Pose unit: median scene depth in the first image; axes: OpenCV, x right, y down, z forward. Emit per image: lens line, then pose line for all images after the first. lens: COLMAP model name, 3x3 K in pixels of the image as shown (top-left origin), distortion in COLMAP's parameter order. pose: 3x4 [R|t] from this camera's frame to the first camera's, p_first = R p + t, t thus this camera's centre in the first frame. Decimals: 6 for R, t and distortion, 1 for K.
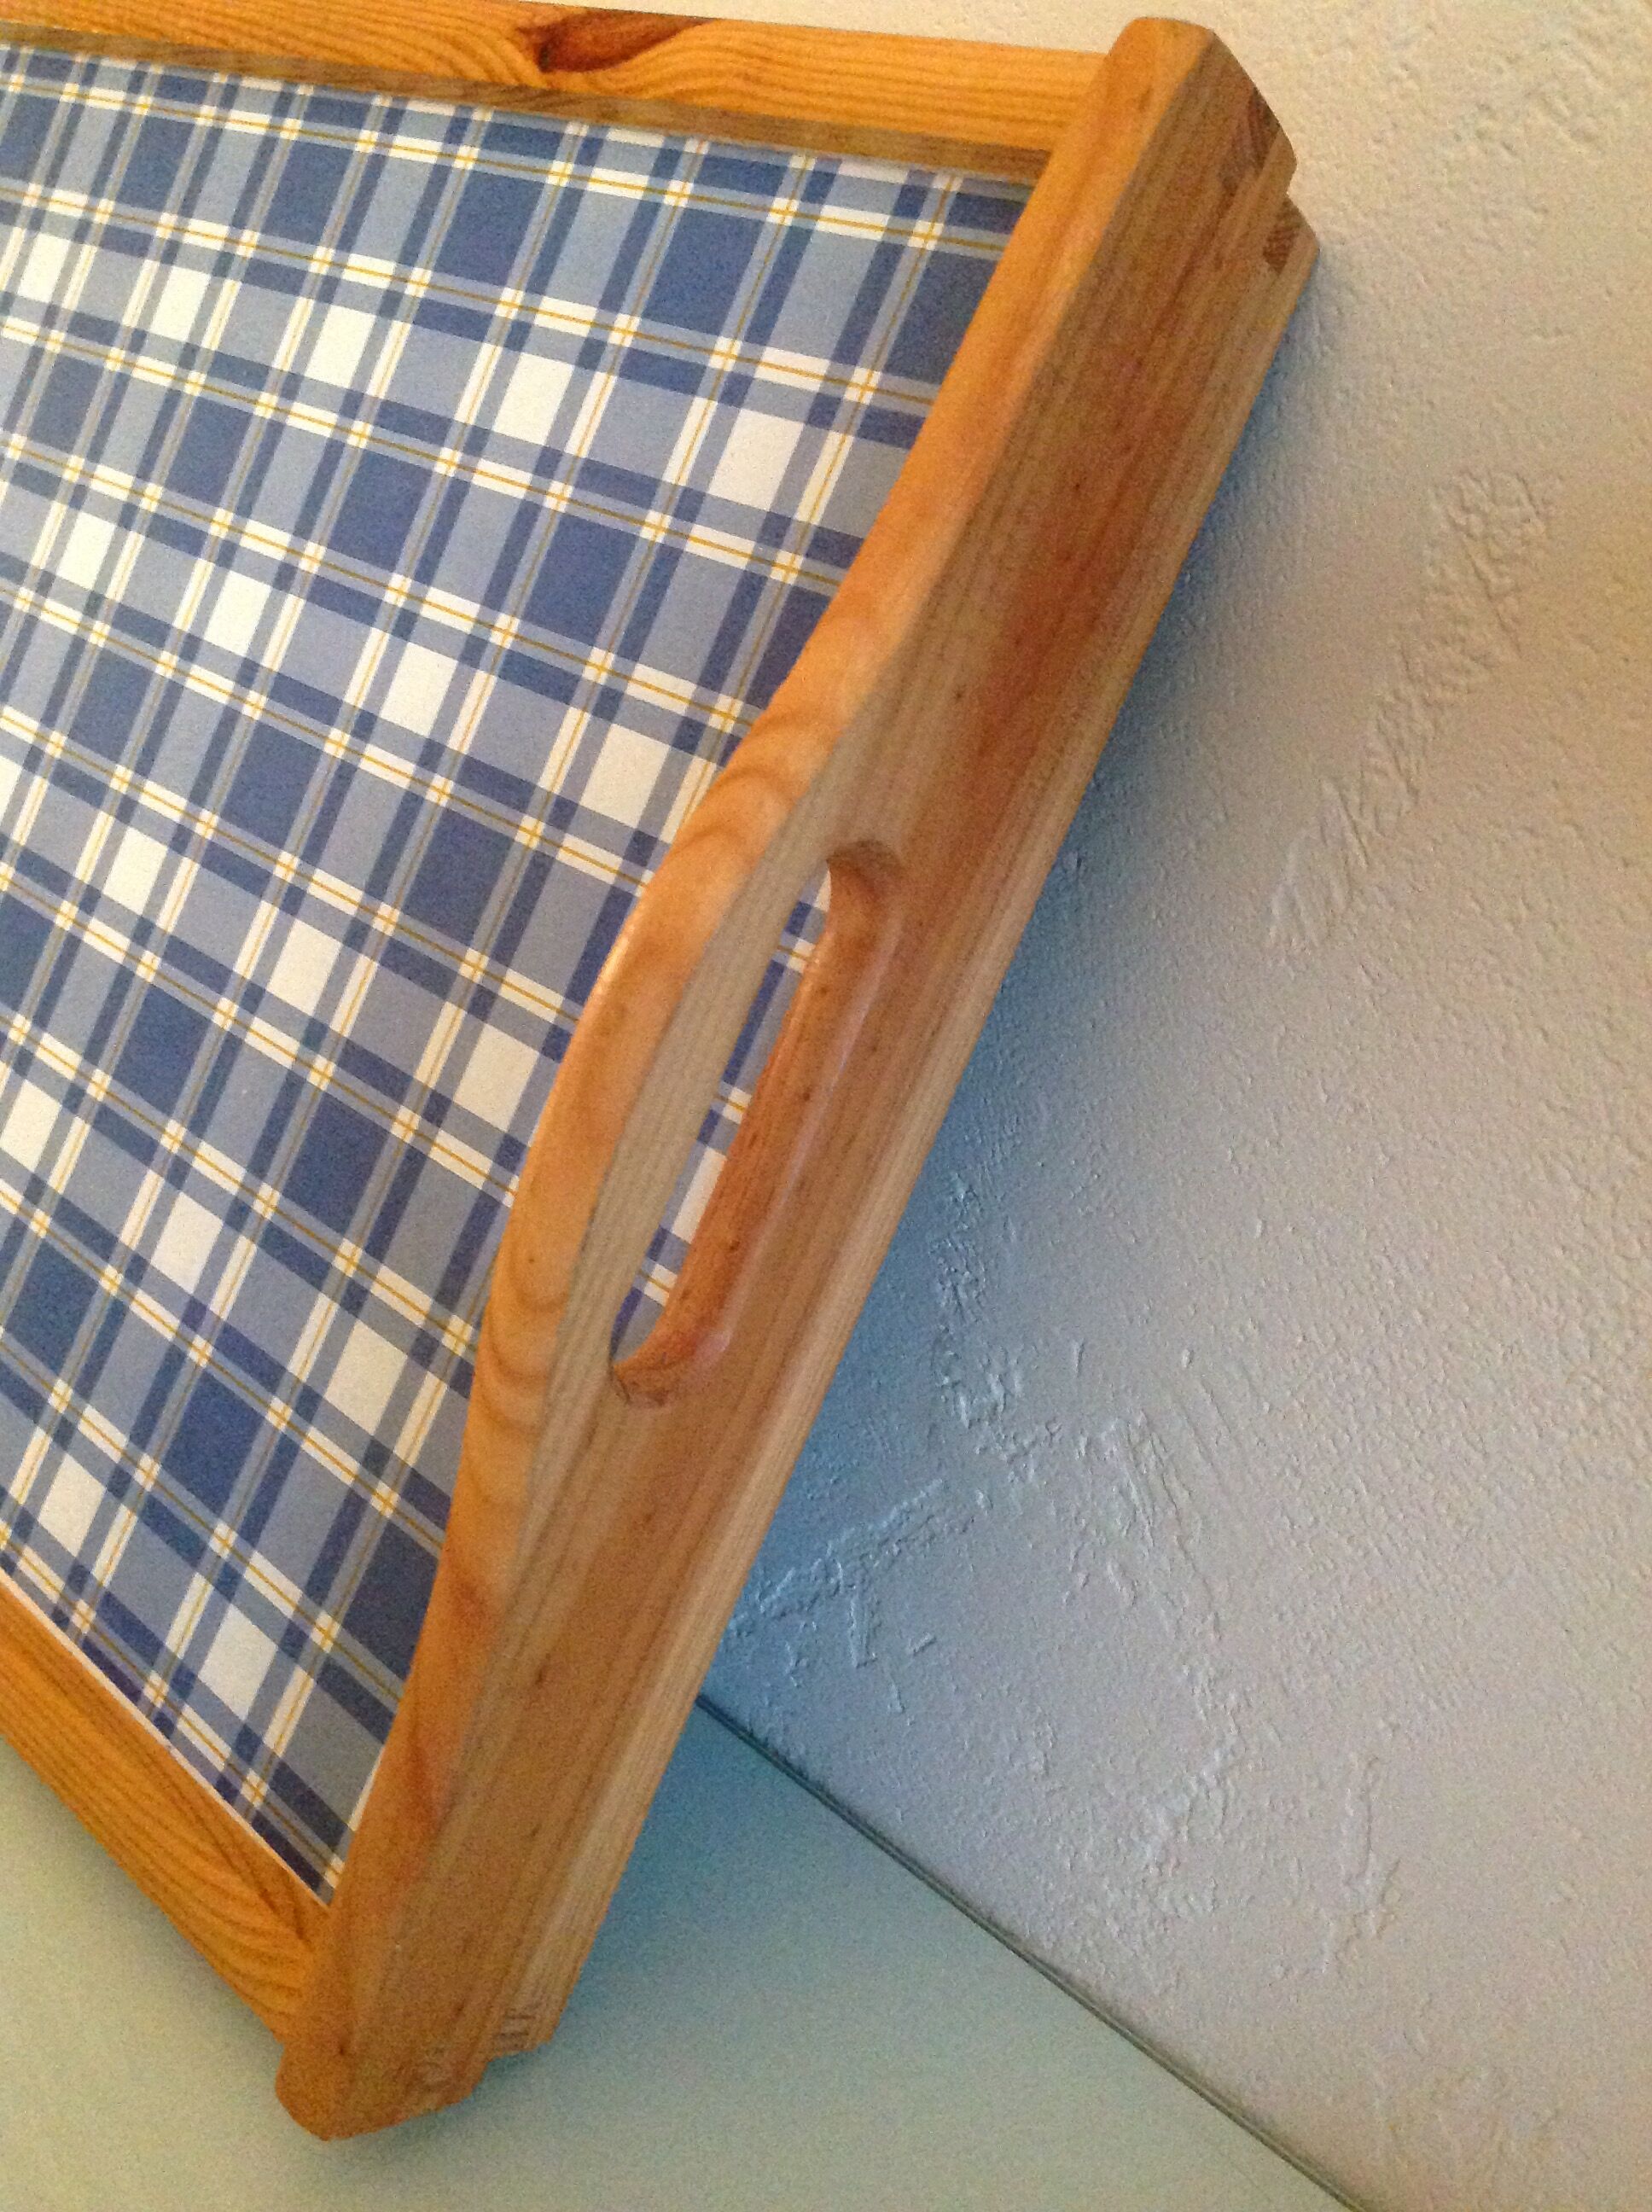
lens RADIAL K [[2239.3, 0, 828.3], [0, 2239.3, 1102.5], [0, 0, 1]] dist [0.024910, 0.000000]
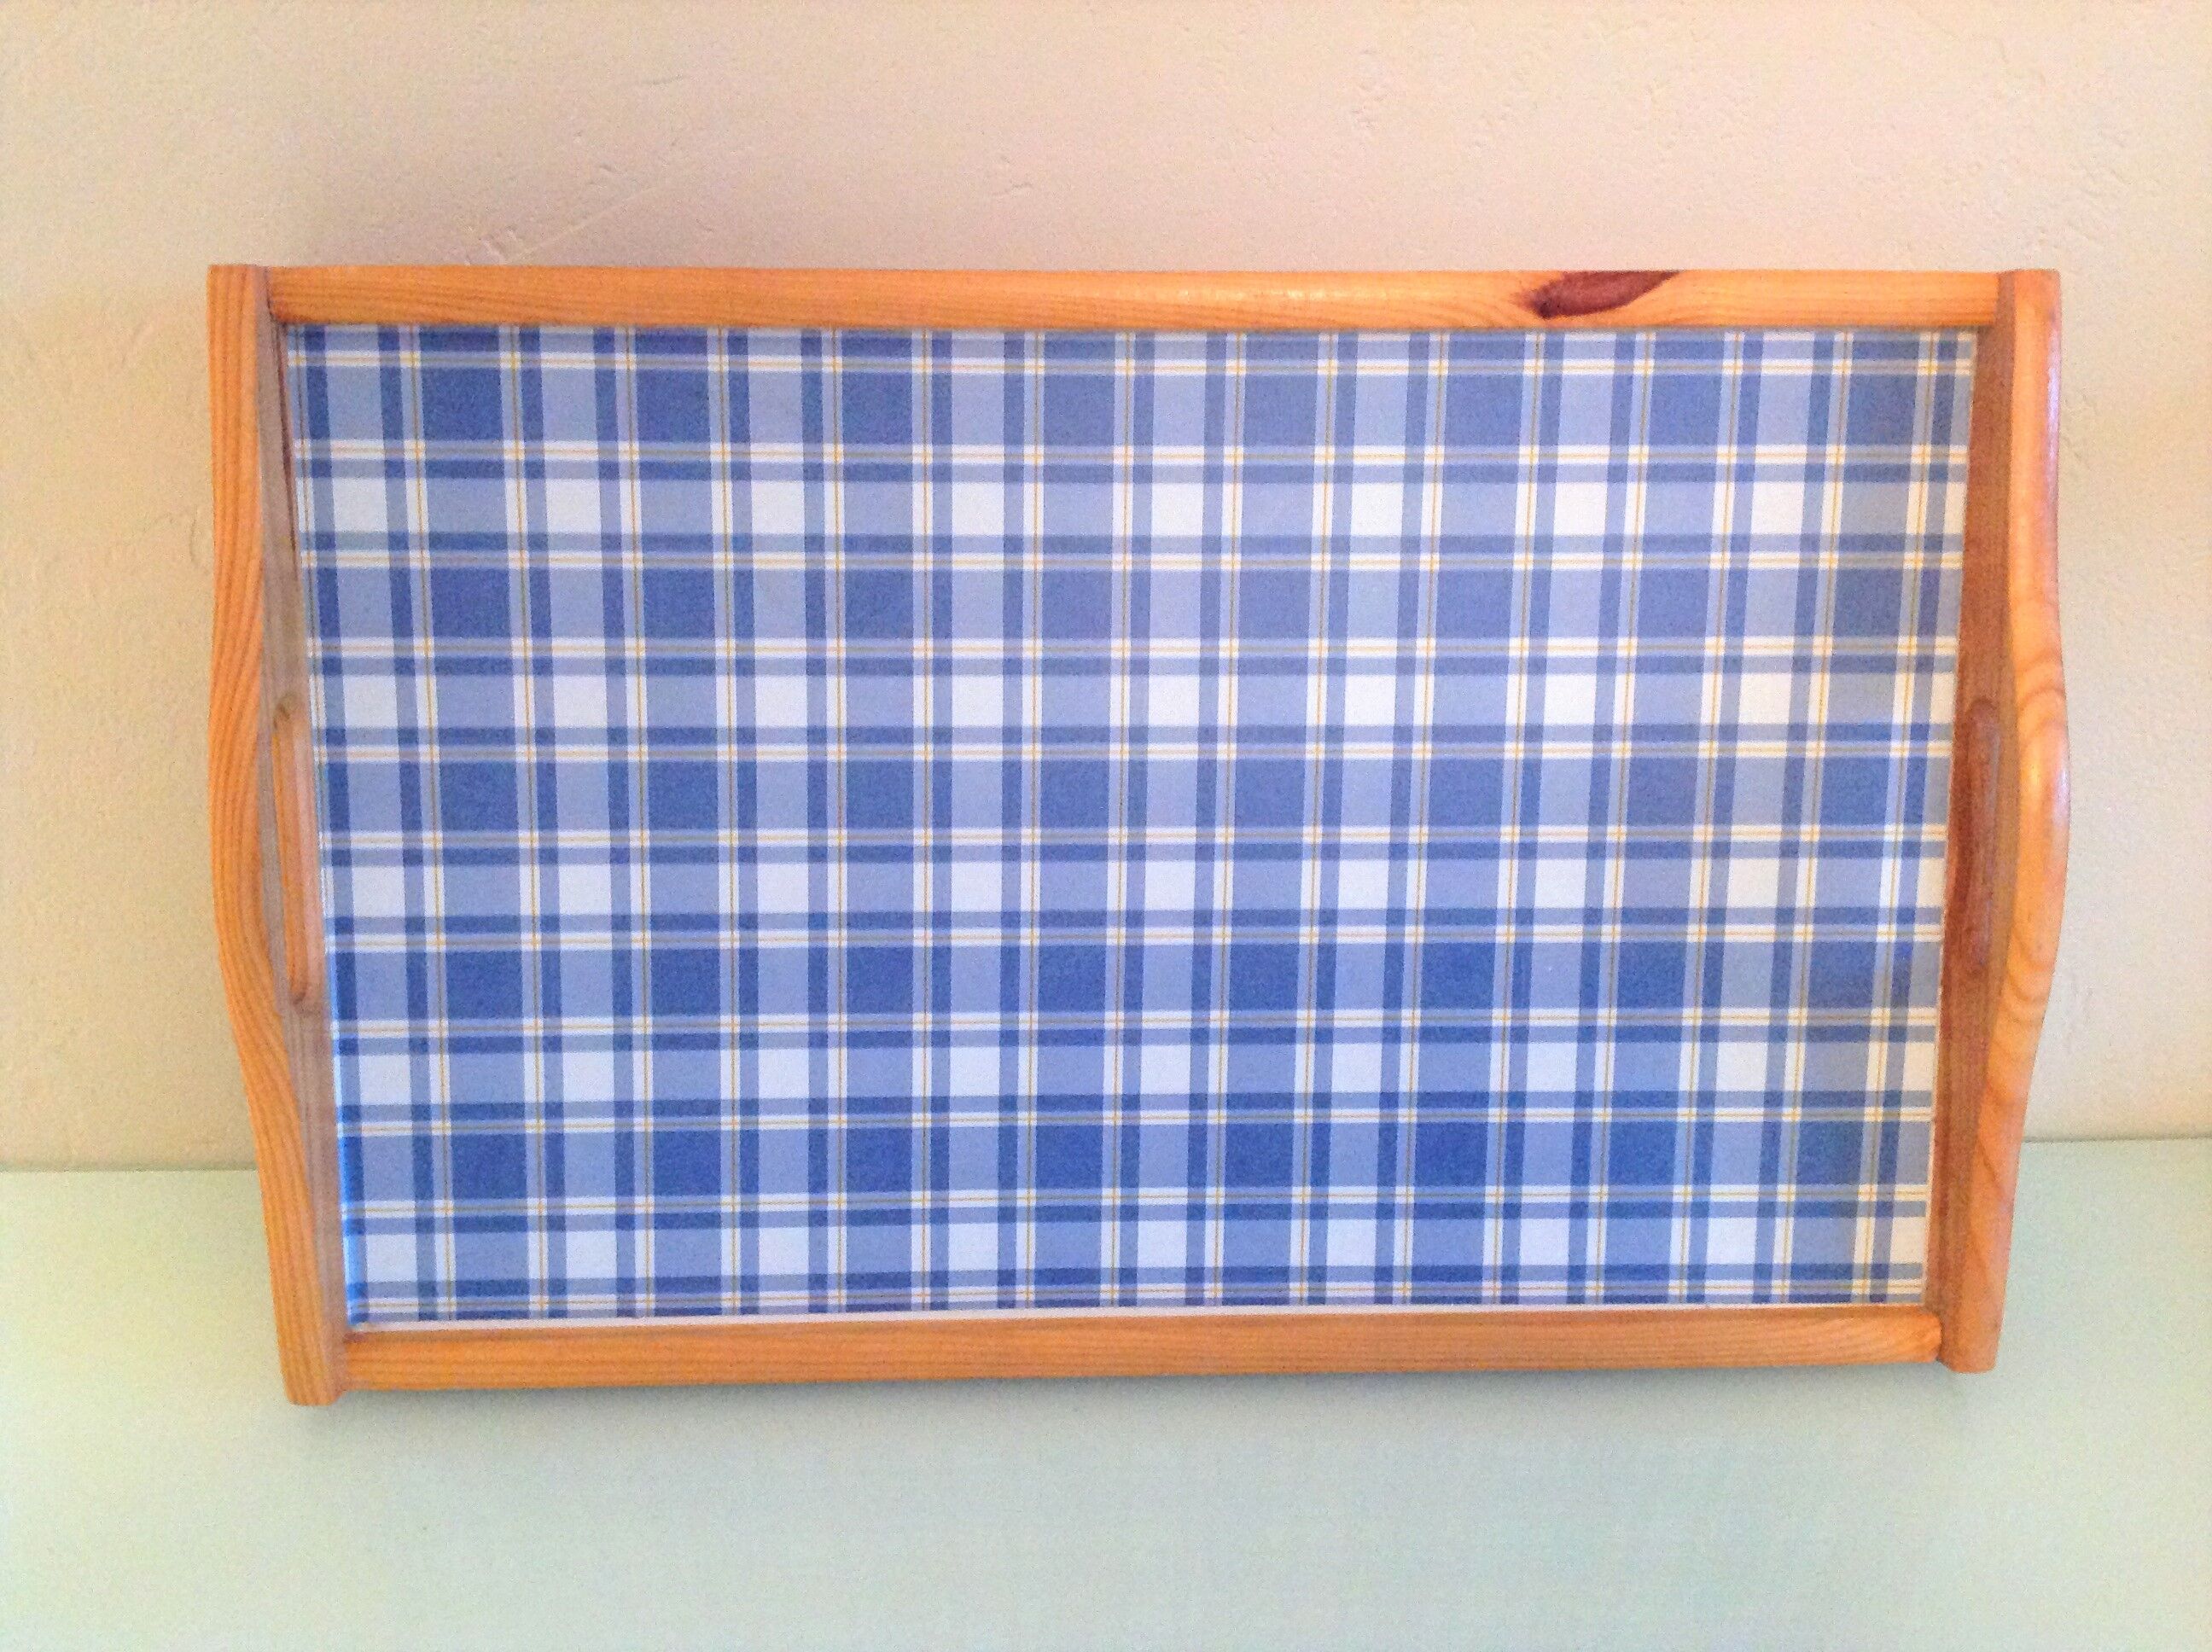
lens RADIAL K [[2239.3, 0, 1102.3], [0, 2239.3, 831.9], [0, 0, 1]] dist [0.024910, 0.000000]
pose [[0.675601, -0.481472, 0.558343, -1.378159], [0.347821, 0.875887, 0.334430, -0.768822], [-0.650064, -0.031738, 0.759216, -0.012208]]
